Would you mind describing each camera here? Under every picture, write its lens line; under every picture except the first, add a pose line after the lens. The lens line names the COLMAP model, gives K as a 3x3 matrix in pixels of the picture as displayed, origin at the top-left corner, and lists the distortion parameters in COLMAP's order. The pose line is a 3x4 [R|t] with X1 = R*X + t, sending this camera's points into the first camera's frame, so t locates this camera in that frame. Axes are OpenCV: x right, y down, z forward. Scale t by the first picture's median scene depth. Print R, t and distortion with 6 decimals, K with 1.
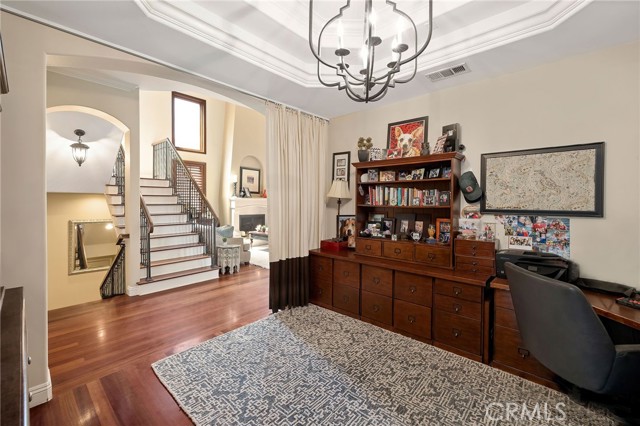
lens RADIAL K [[272.0, 0, 319.7], [0, 272.0, 207.3], [0, 0, 1]] dist [-0.000409, -0.000002]
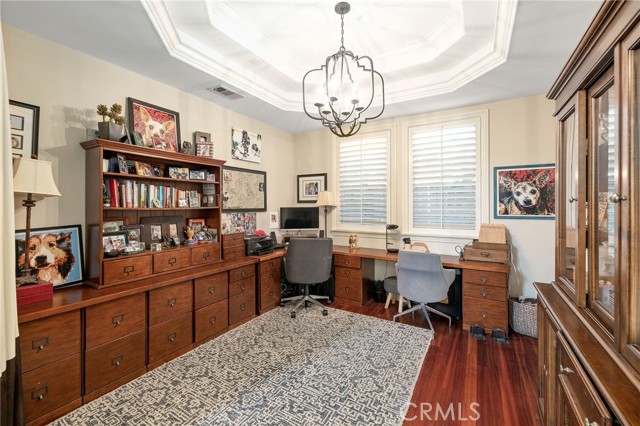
lens RADIAL K [[272.0, 0, 319.7], [0, 272.0, 207.3], [0, 0, 1]] dist [-0.000409, -0.000002]
pose [[-0.205858, -0.014666, 0.978472, -0.734229], [0.017598, 0.999671, 0.018686, -0.016880], [-0.978424, 0.021066, -0.205532, 0.829325]]
